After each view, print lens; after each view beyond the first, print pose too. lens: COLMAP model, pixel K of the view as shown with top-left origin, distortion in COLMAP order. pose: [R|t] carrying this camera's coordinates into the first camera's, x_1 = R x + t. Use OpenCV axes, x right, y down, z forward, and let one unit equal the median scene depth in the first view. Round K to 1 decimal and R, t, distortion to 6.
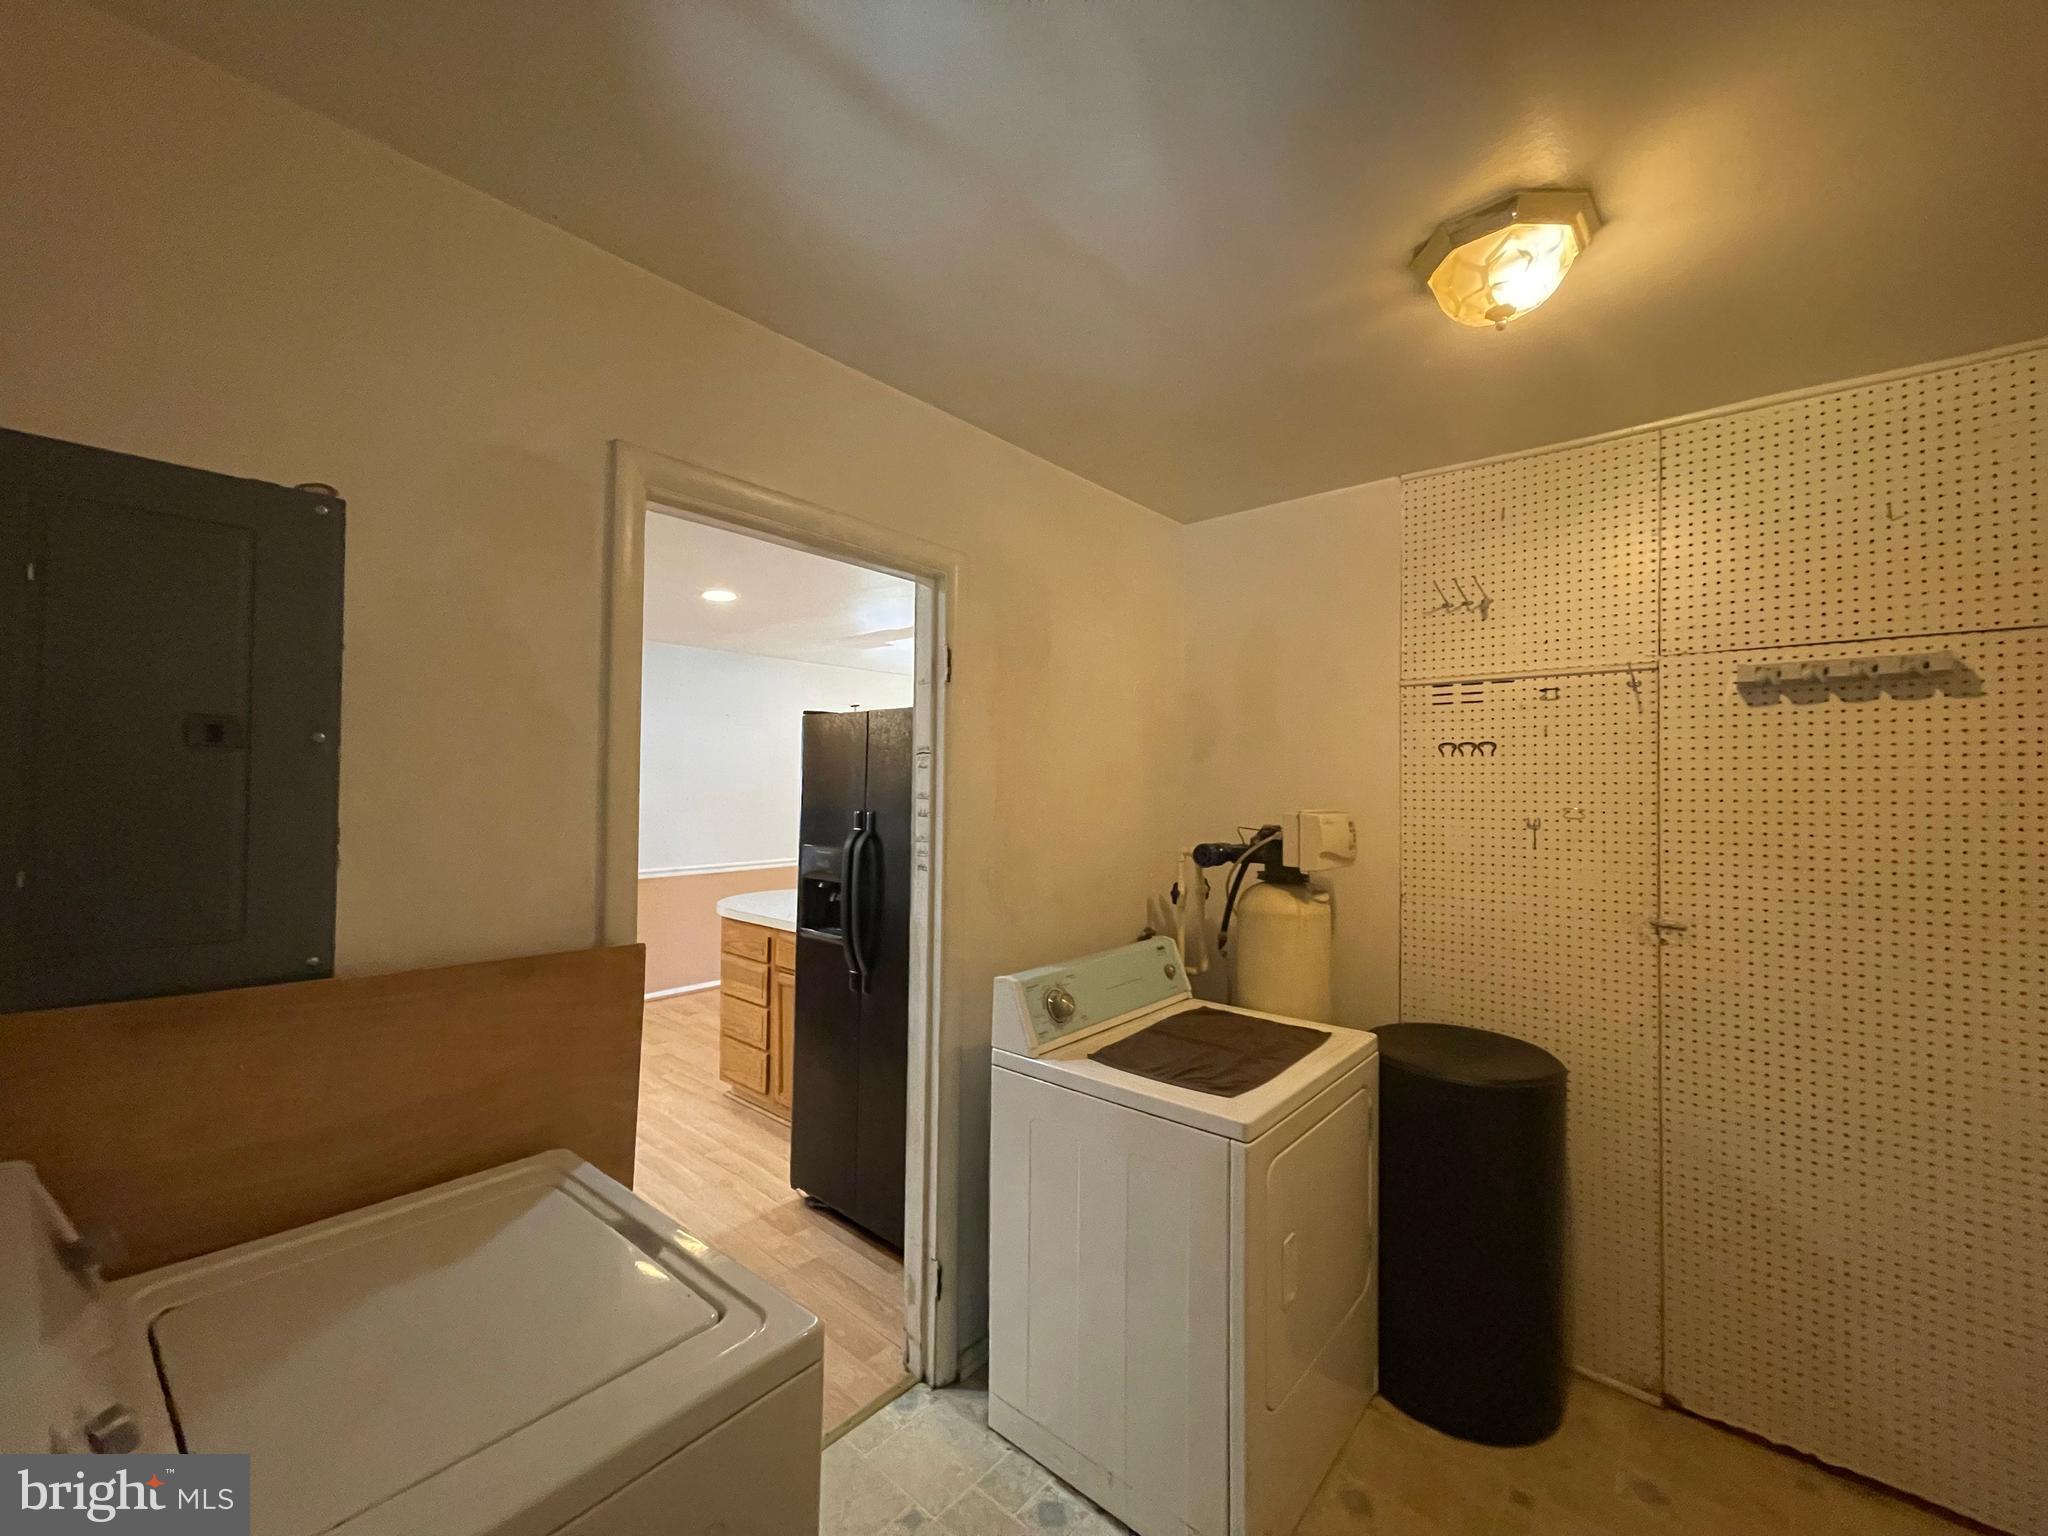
lens RADIAL K [[825.6, 0, 1020.2], [0, 825.6, 768.2], [0, 0, 1]] dist [-0.000601, 0.000010]
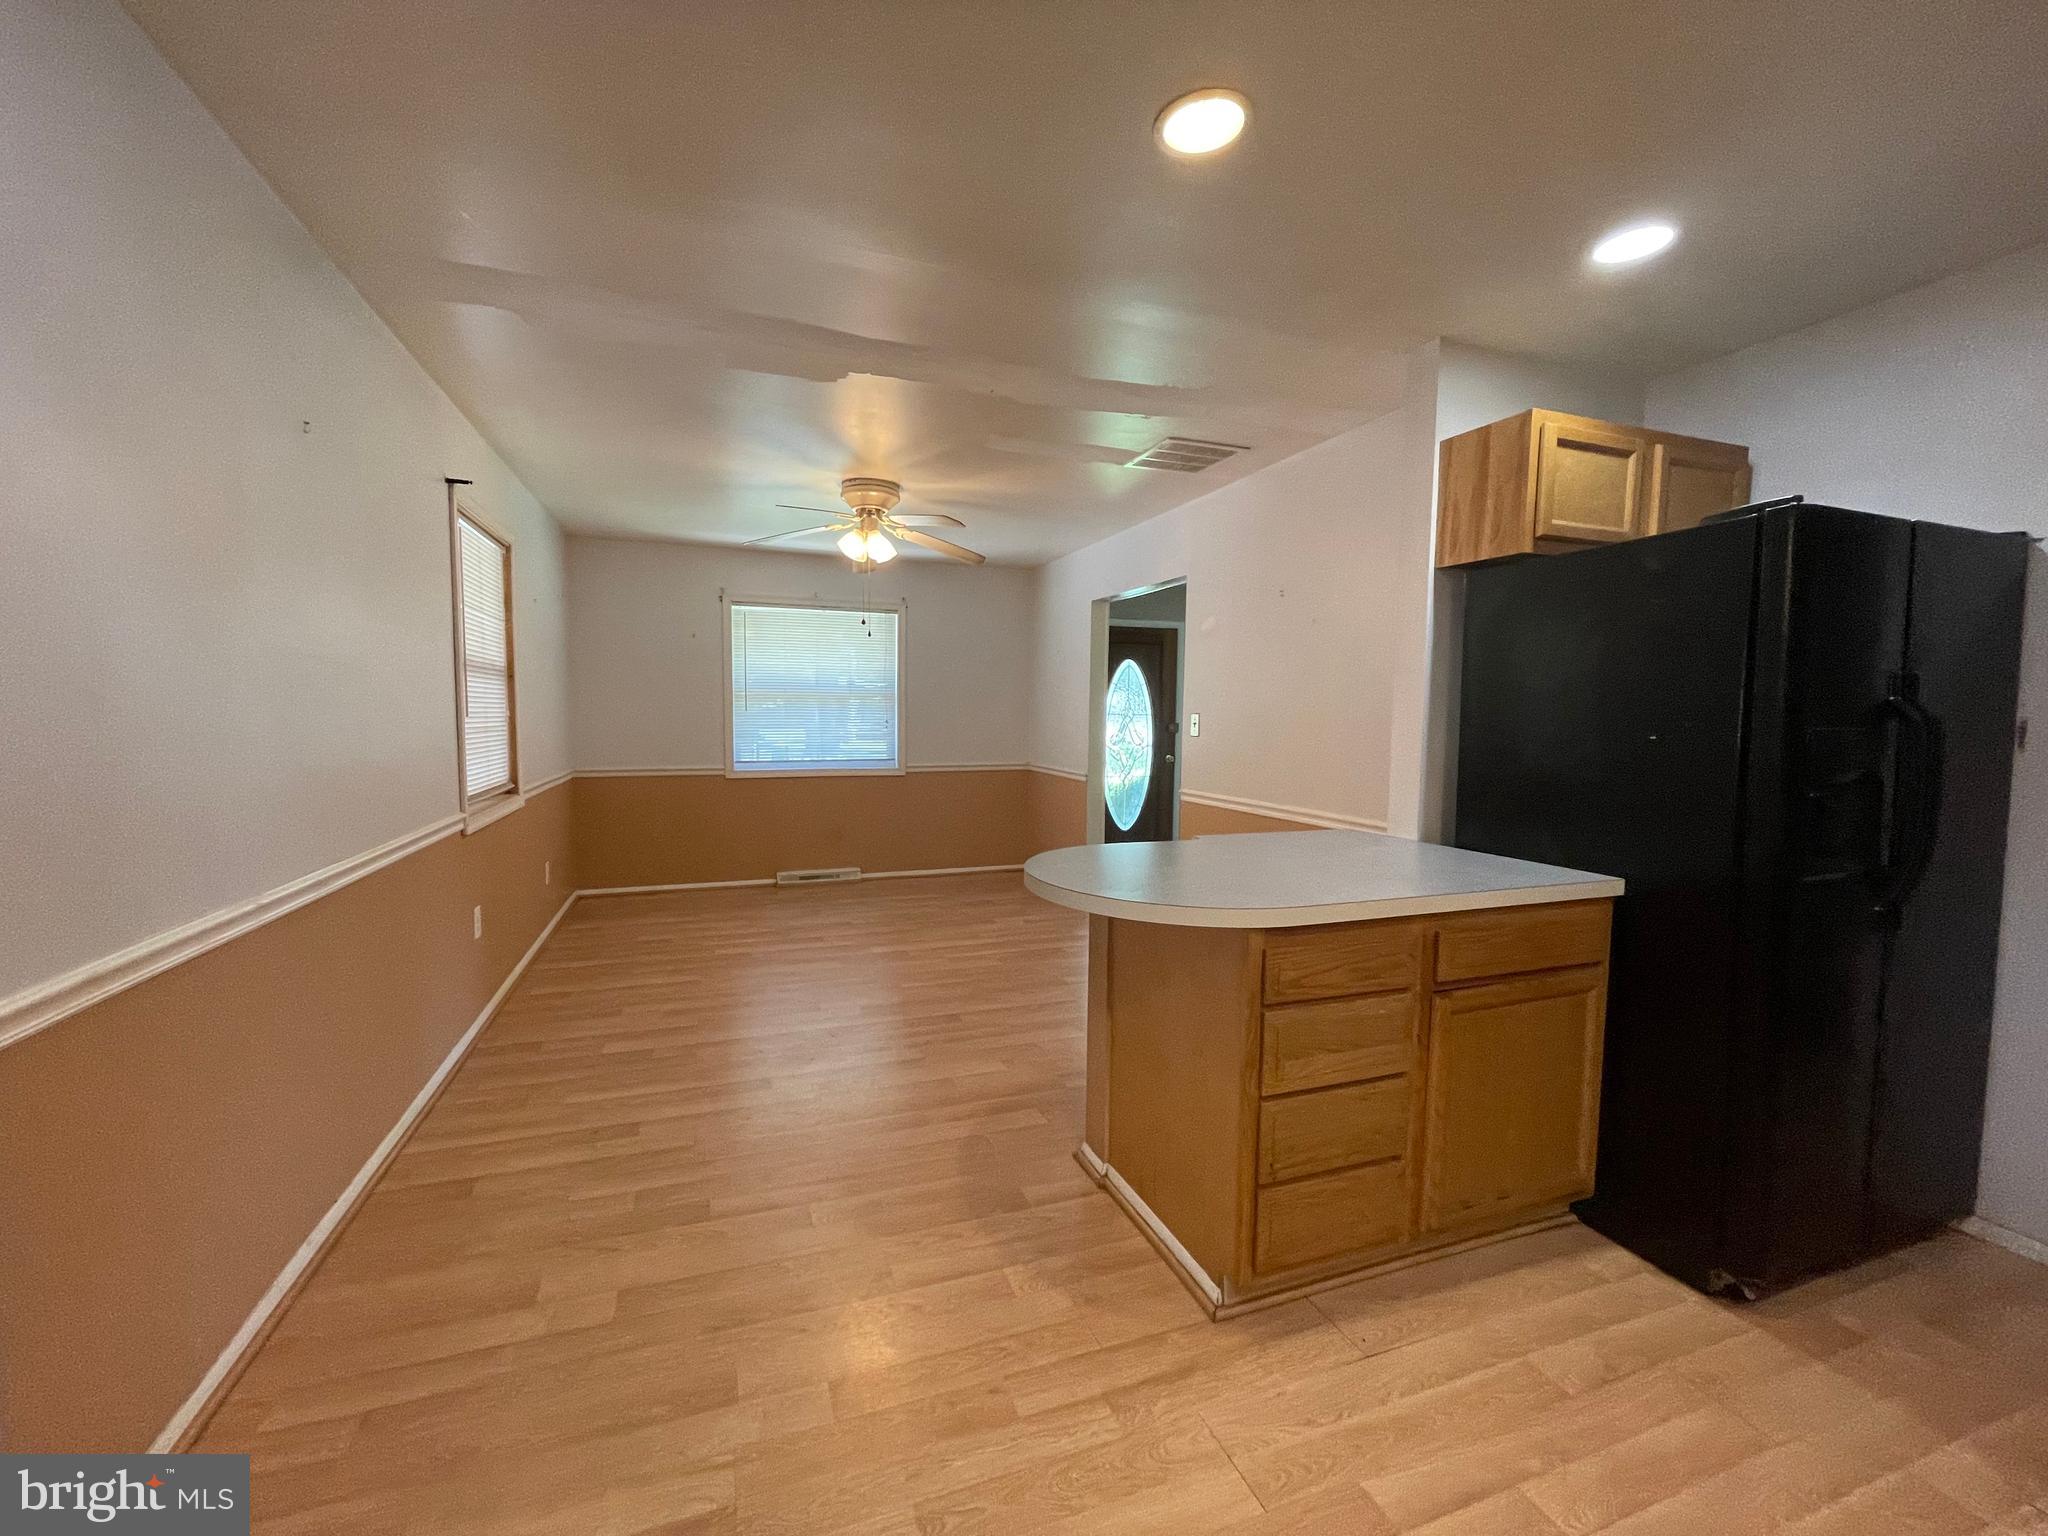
lens RADIAL K [[825.6, 0, 1018.4], [0, 825.6, 764.2], [0, 0, 1]] dist [-0.000601, 0.000010]
pose [[0.489403, -0.072189, 0.869064, -0.852067], [-0.019646, 0.995402, 0.093747, 0.059738], [-0.871836, -0.062954, 0.485735, 0.978289]]
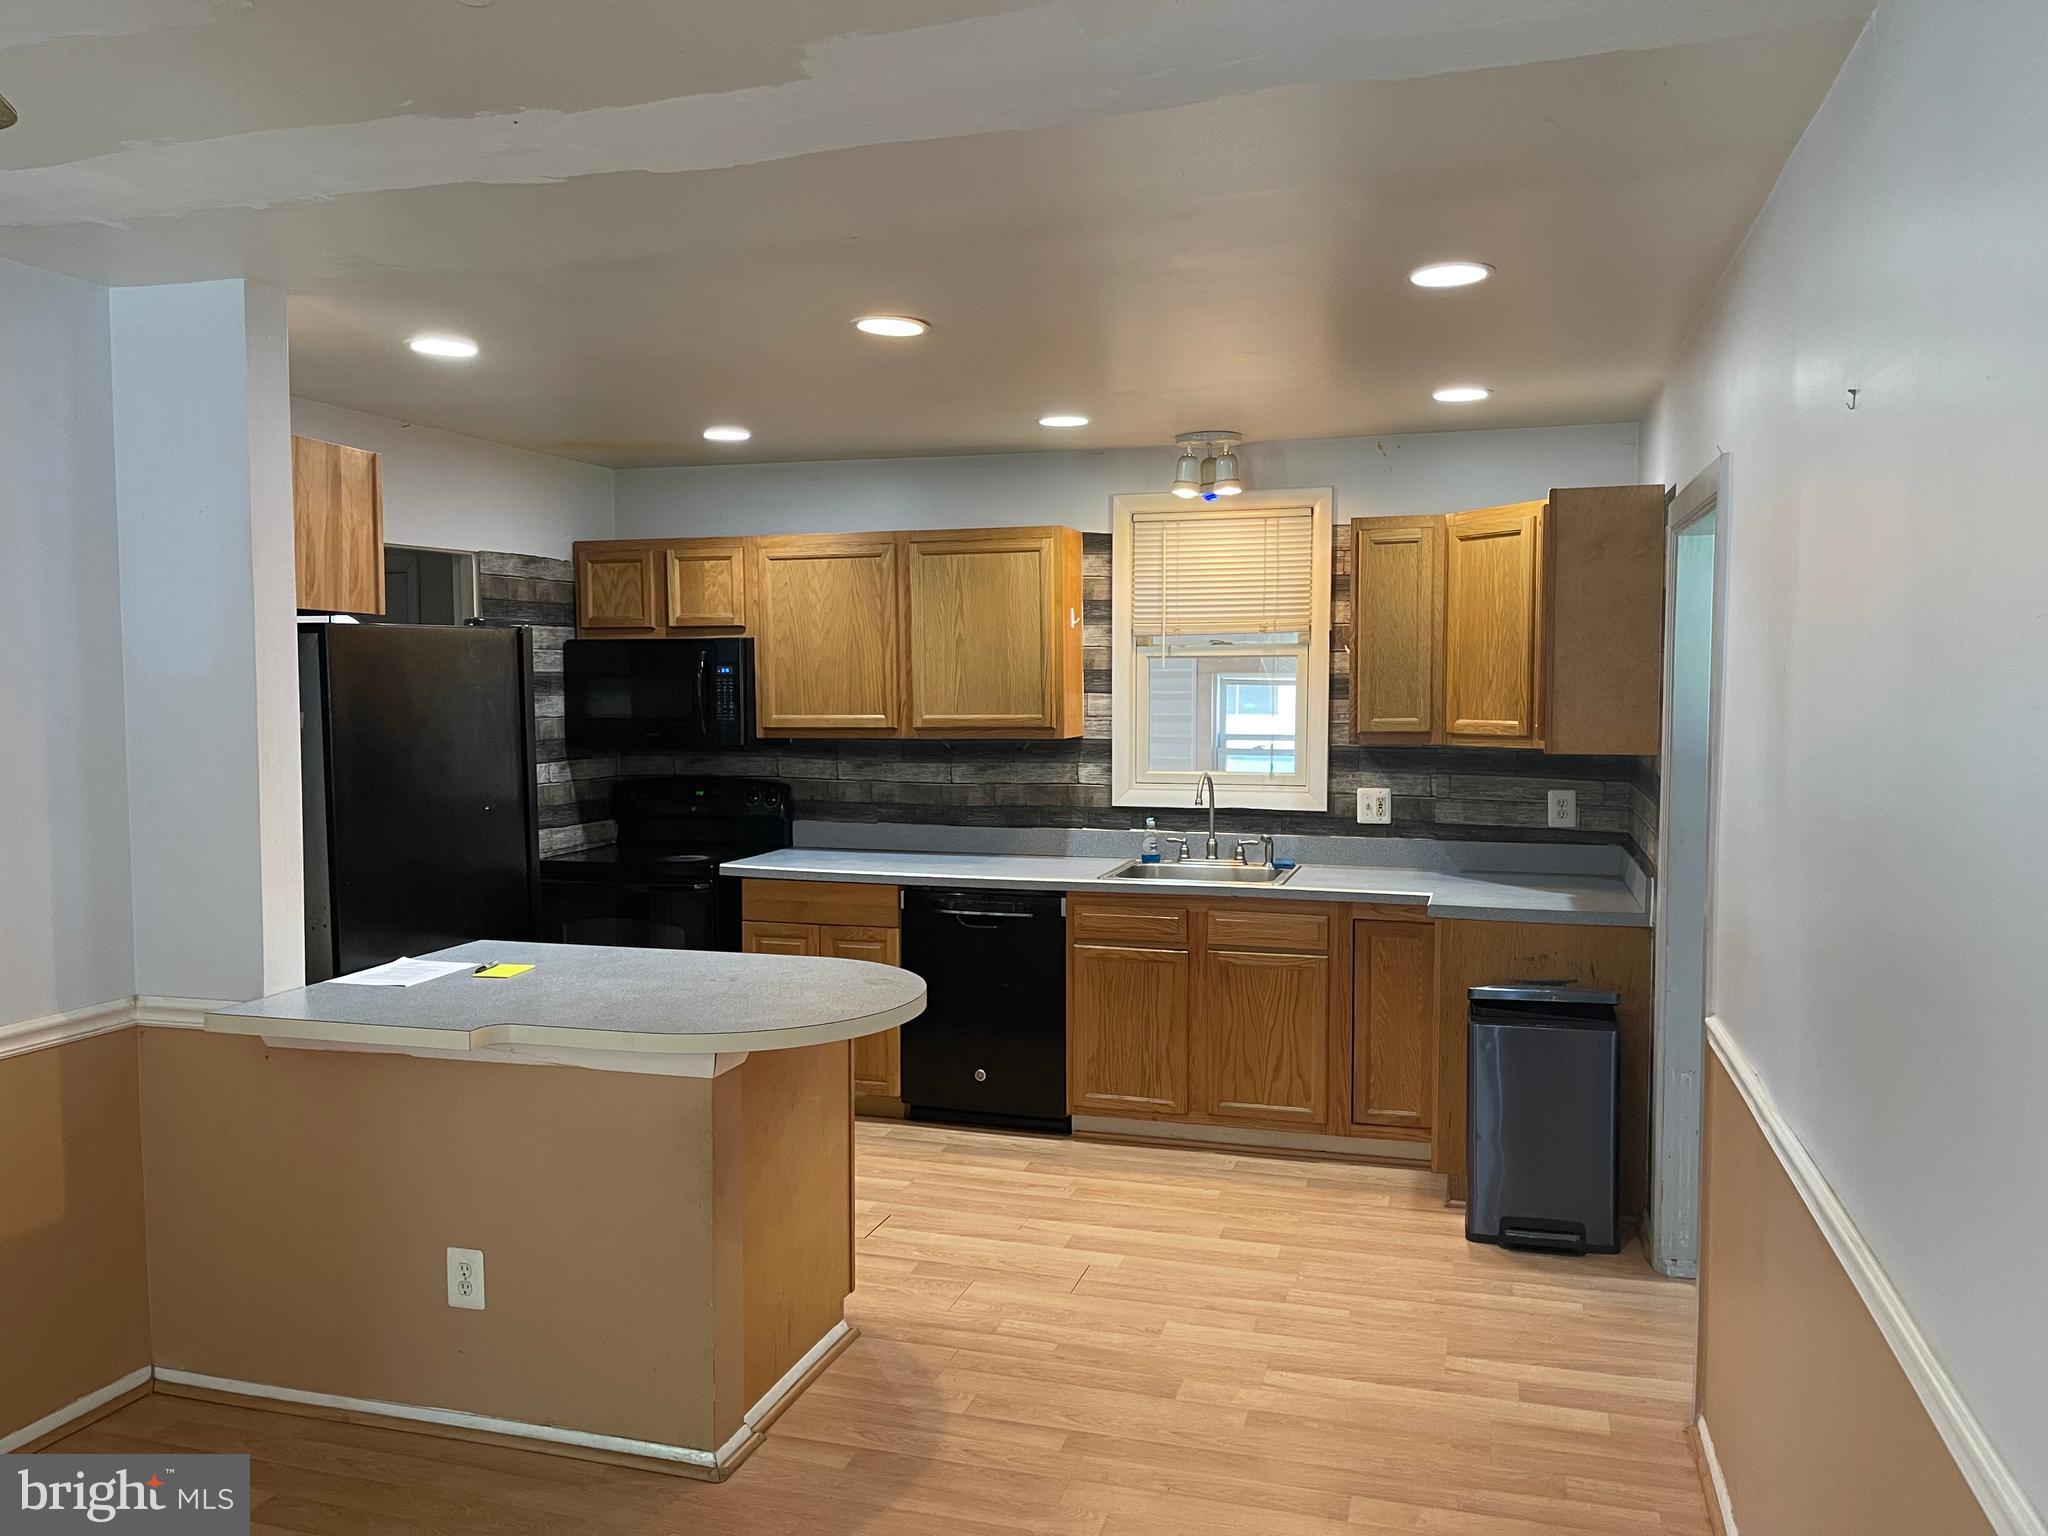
lens RADIAL K [[1541.4, 0, 1025.9], [0, 1541.4, 769.8], [0, 0, 1]] dist [-0.001245, -0.000525]
pose [[-0.918112, 0.013826, -0.396080, -0.097924], [-0.000864, 0.999319, 0.036886, 0.016722], [0.396320, 0.034207, -0.917475, 2.064263]]
